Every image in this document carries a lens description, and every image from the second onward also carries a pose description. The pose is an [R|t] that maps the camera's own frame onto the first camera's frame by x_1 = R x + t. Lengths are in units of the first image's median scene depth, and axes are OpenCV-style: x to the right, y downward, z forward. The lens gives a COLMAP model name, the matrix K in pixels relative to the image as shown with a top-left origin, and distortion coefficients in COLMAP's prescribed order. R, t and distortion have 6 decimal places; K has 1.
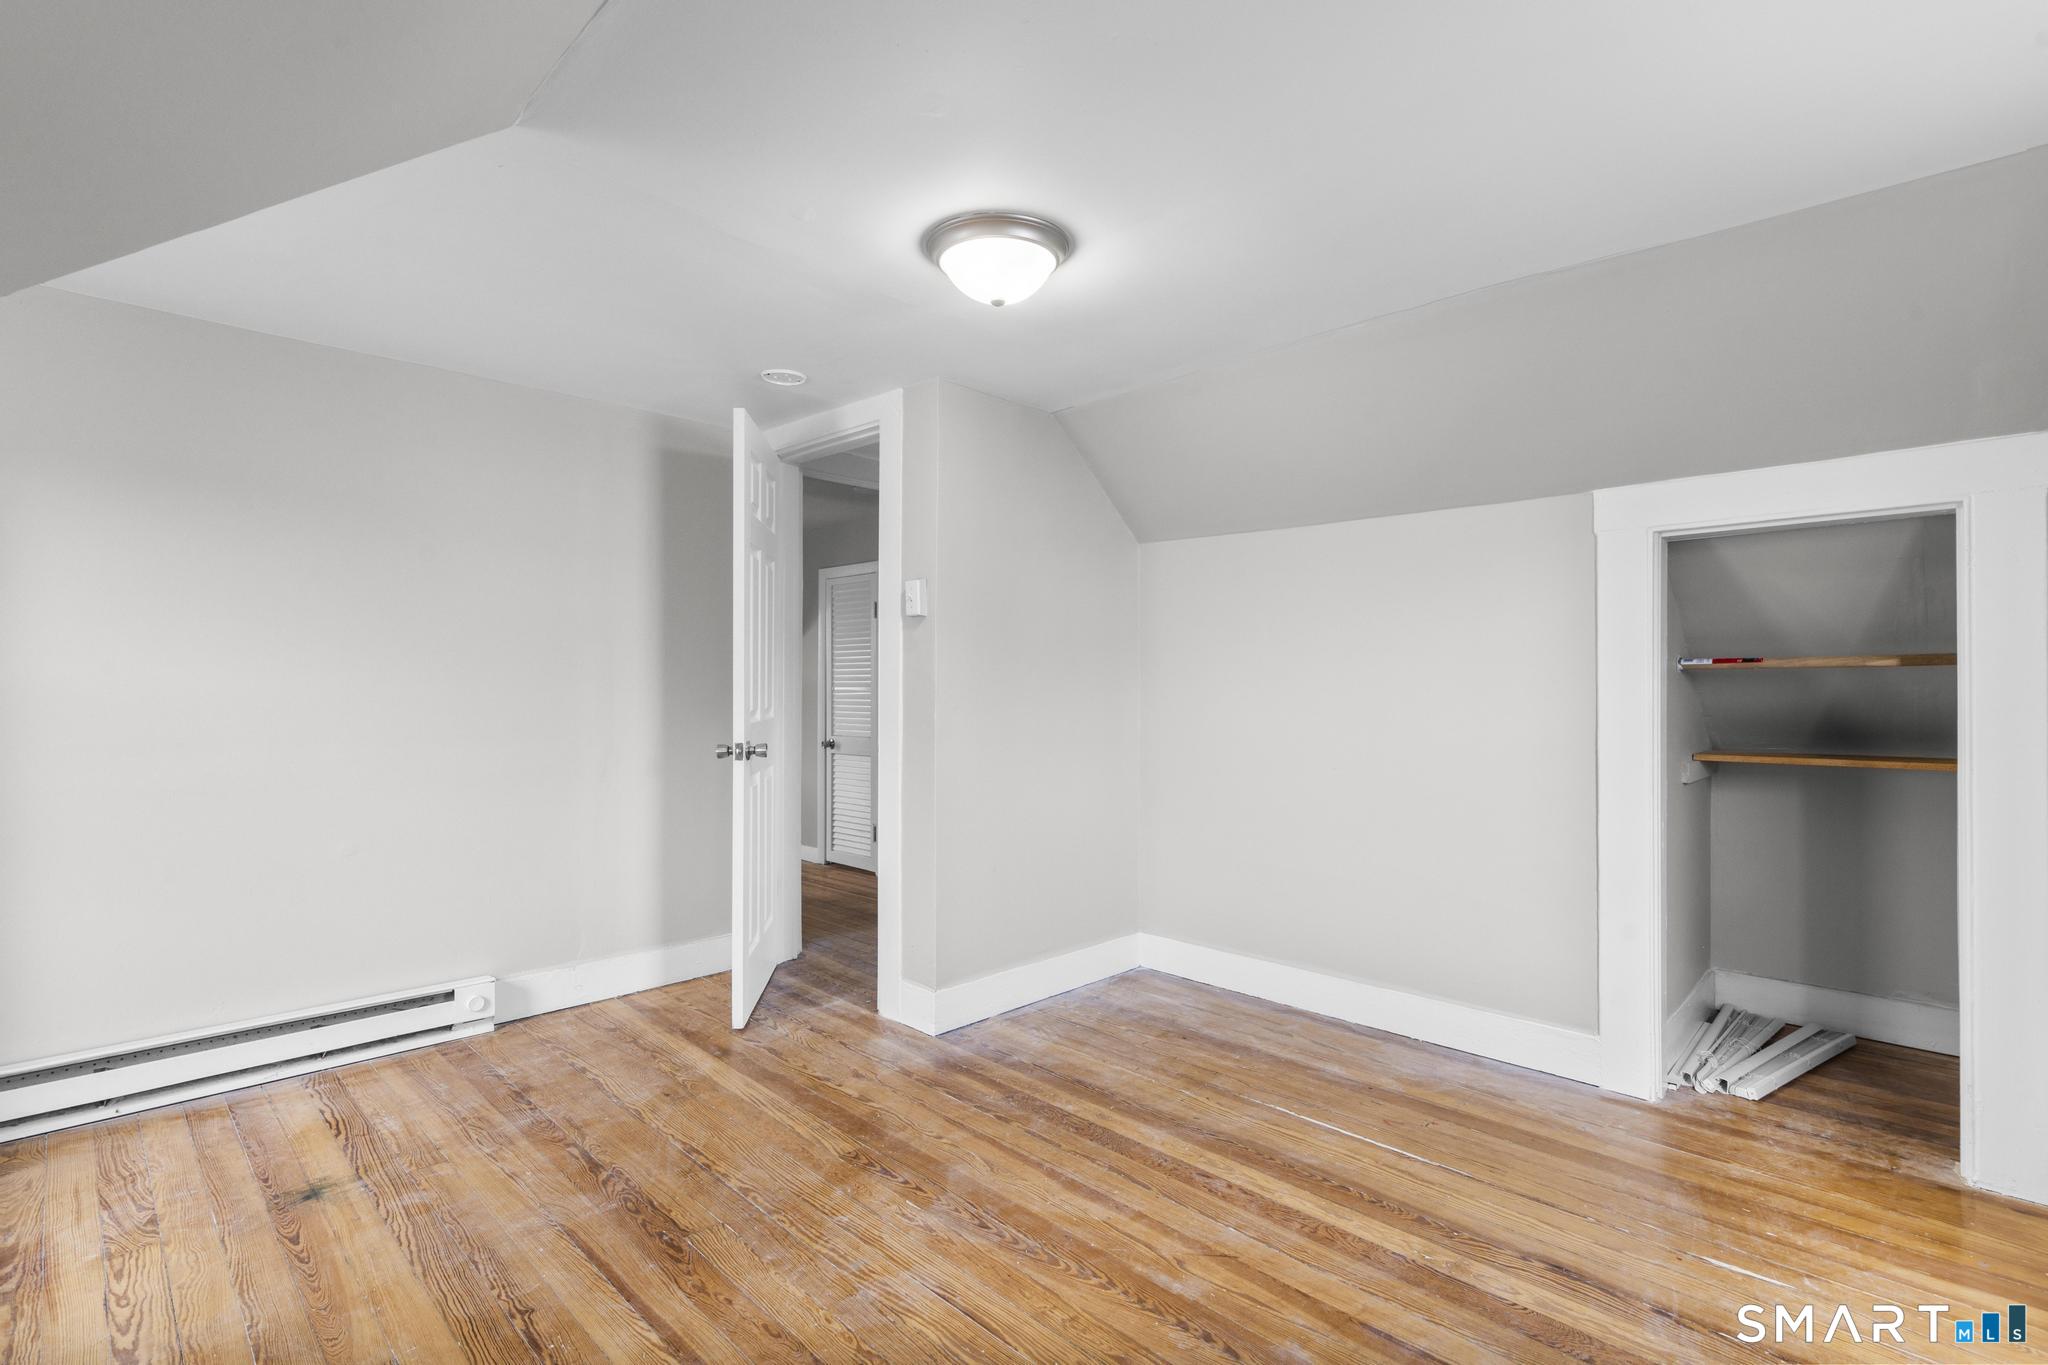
lens RADIAL K [[948.3, 0, 1024.6], [0, 948.3, 679.2], [0, 0, 1]] dist [-0.005040, 0.003392]
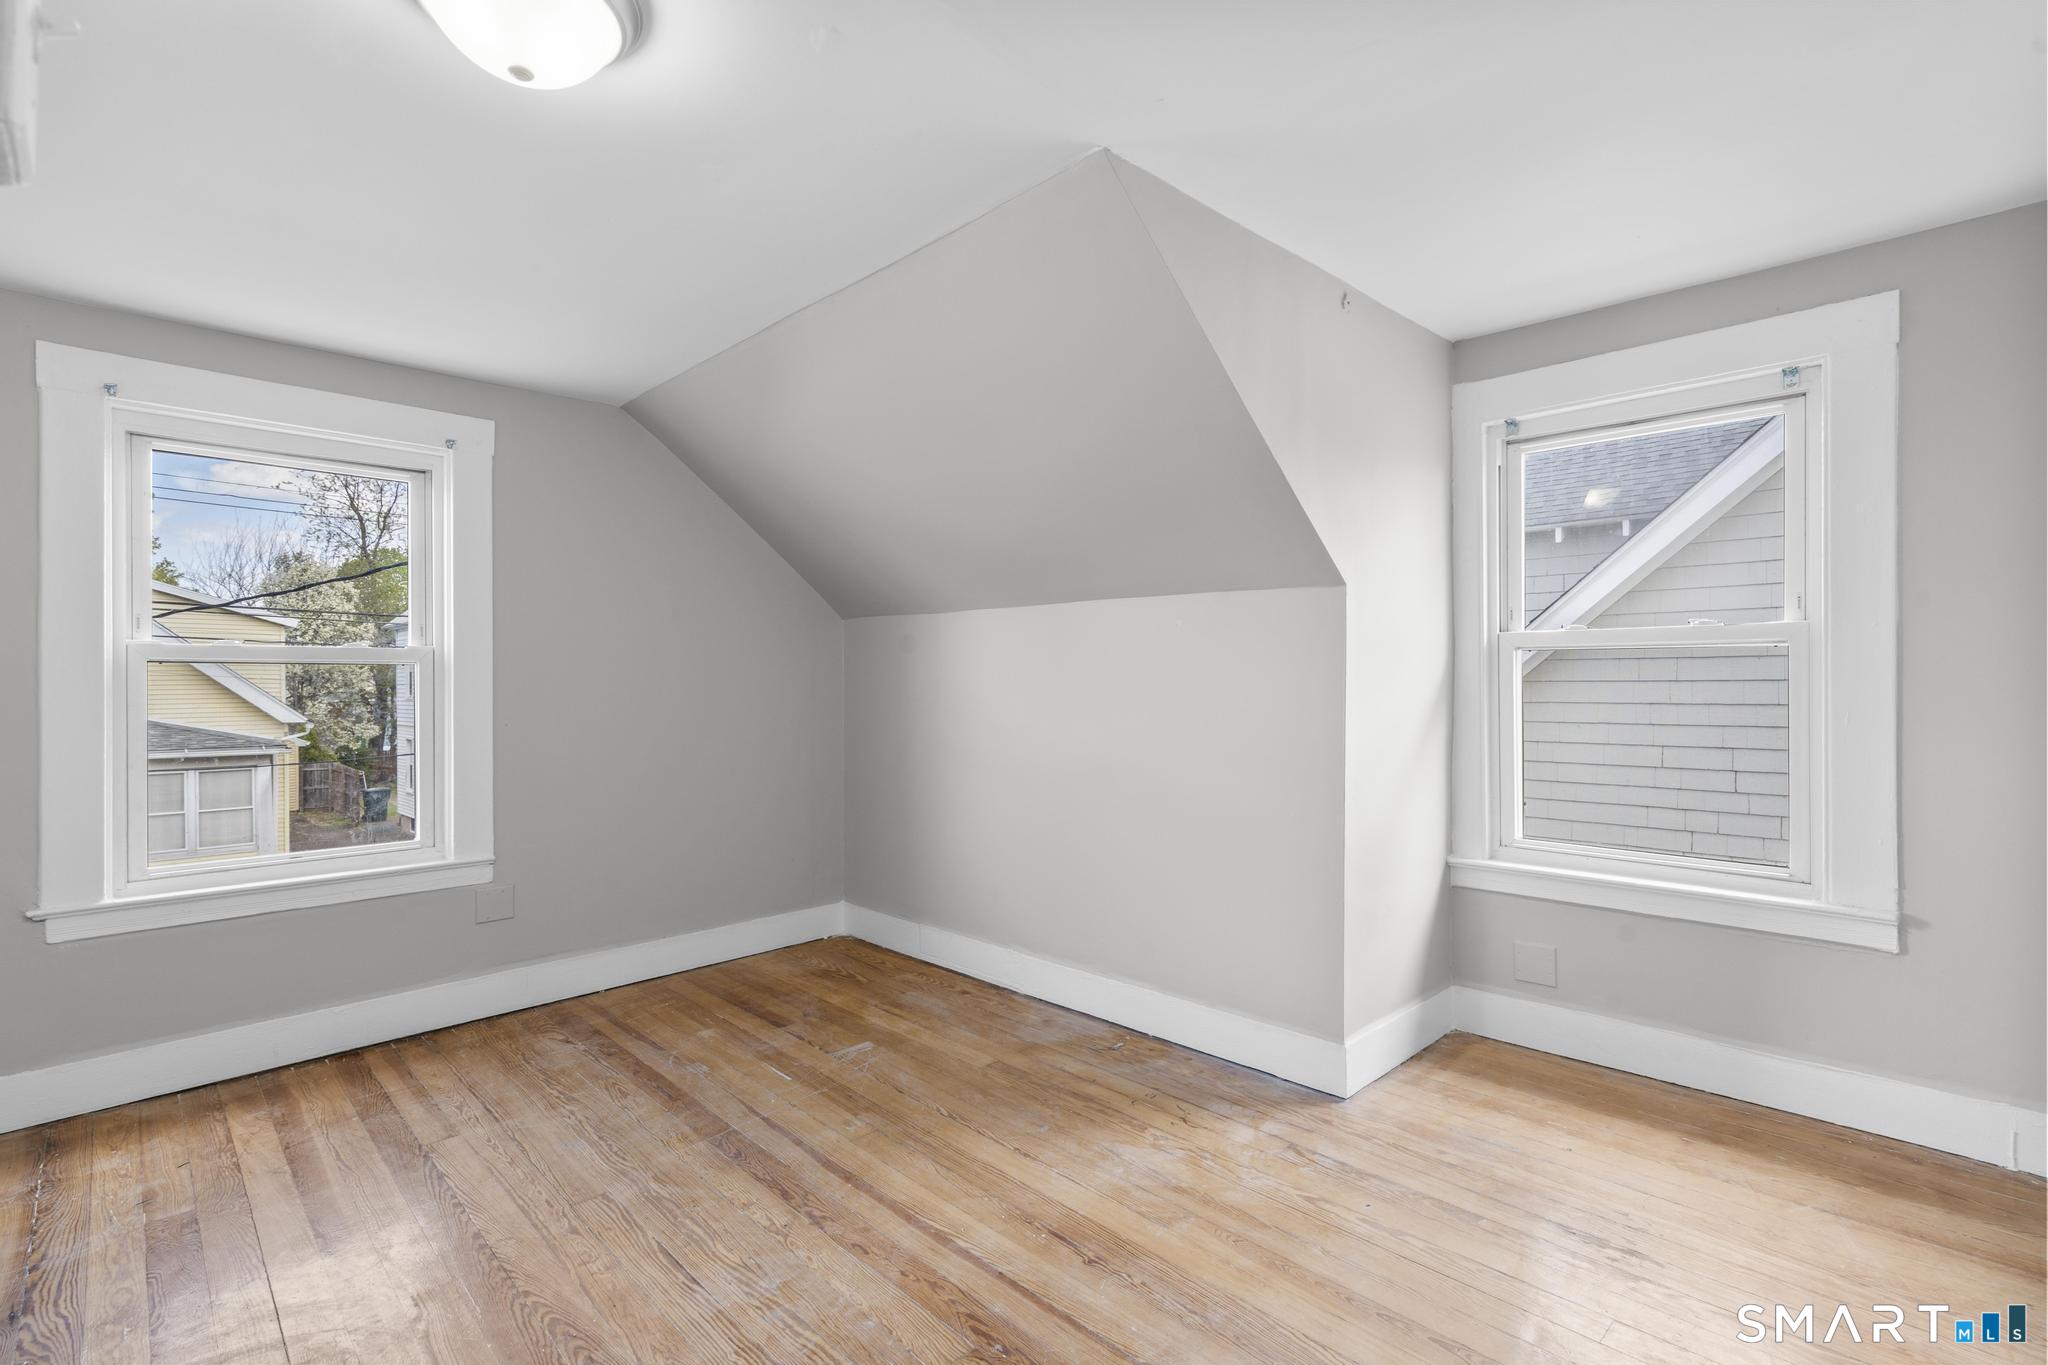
lens RADIAL K [[948.3, 0, 1023.2], [0, 948.3, 680.6], [0, 0, 1]] dist [-0.005040, 0.003392]
pose [[-0.999525, 0.008594, 0.029607, -0.457945], [0.008678, 0.999959, 0.002702, 0.008998], [-0.029582, 0.002958, -0.999558, 1.938838]]
